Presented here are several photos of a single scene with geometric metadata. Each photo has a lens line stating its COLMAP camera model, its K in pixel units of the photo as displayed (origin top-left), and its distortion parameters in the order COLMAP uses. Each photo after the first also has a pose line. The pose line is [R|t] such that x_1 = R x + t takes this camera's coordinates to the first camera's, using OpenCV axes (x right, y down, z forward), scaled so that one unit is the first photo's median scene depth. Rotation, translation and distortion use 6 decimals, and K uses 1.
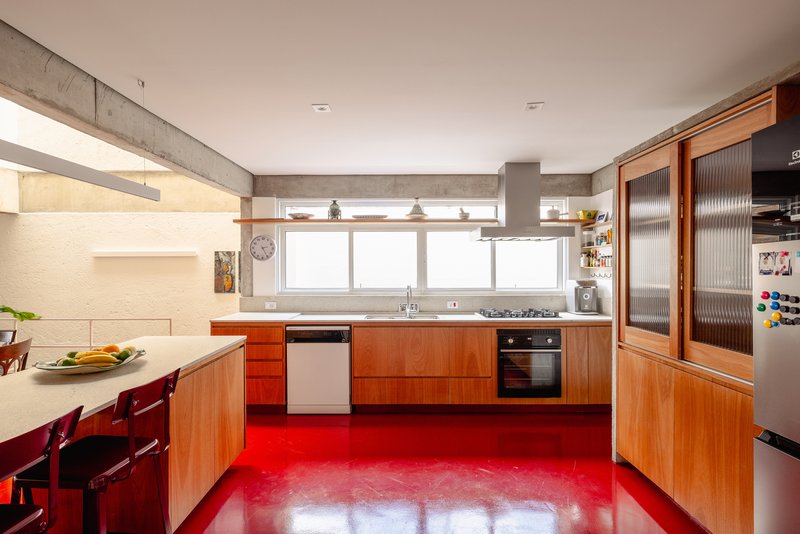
lens RADIAL K [[386.4, 0, 400.5], [0, 386.4, 271.8], [0, 0, 1]] dist [0.002305, -0.001842]
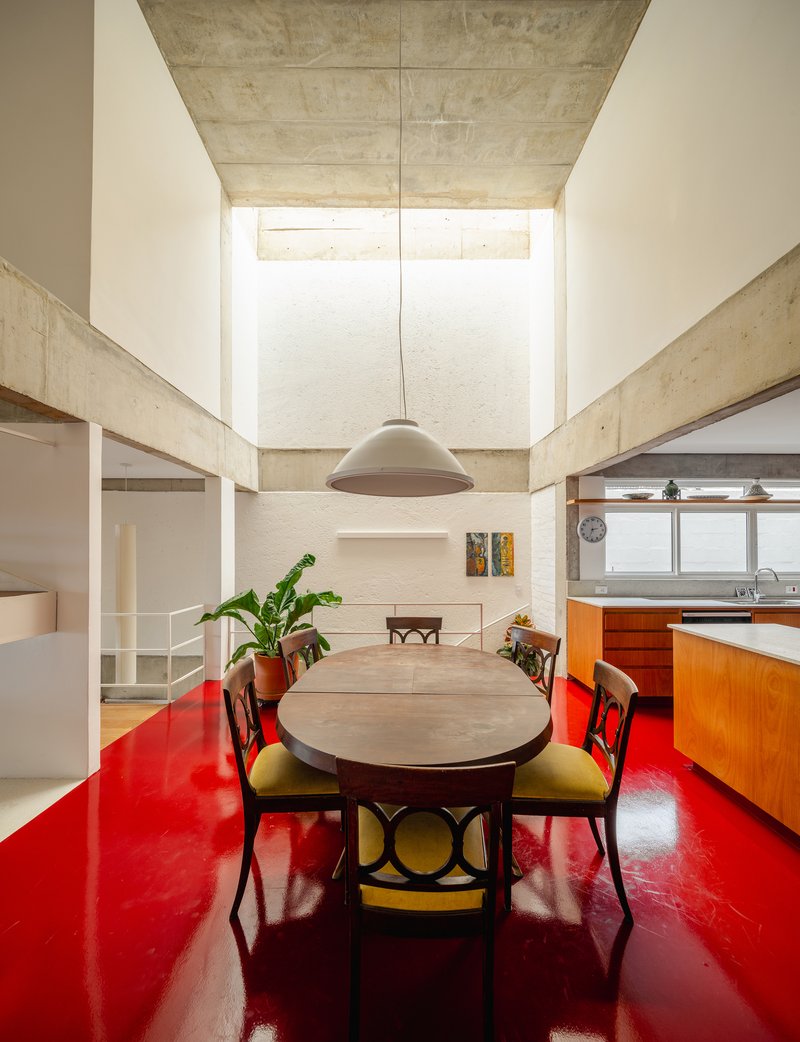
lens RADIAL K [[401.8, 0, 383.6], [0, 401.8, 534.7], [0, 0, 1]] dist [-0.001425, -0.000137]
pose [[0.999975, 0.004002, 0.005751, -0.944858], [-0.003701, 0.998667, -0.051488, 0.005106], [-0.005949, 0.051465, 0.998657, 0.015322]]
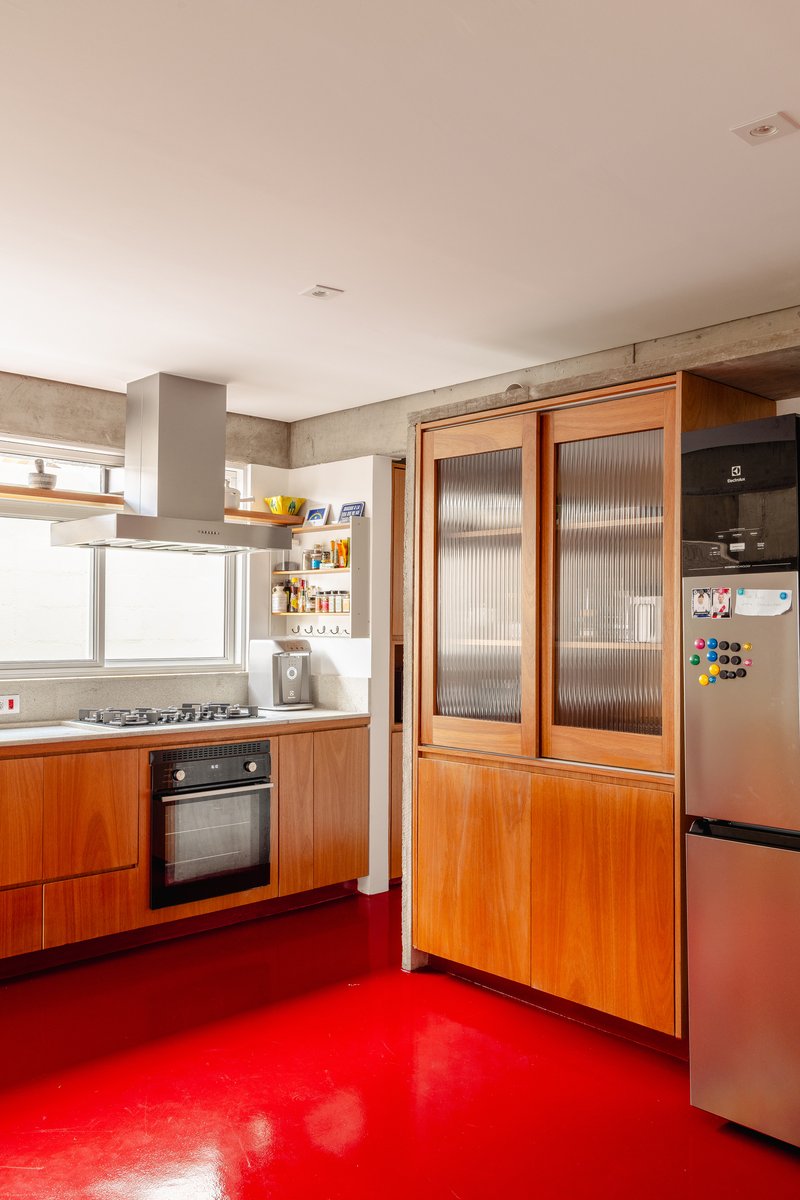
lens RADIAL K [[1008.8, 0, 400.9], [0, 1008.8, 601.7], [0, 0, 1]] dist [-0.011562, -0.011134]
pose [[0.714937, 0.023011, 0.698810, -0.316299], [-0.001270, 0.999499, -0.031612, 0.014422], [-0.699188, 0.021713, 0.714608, -0.008942]]
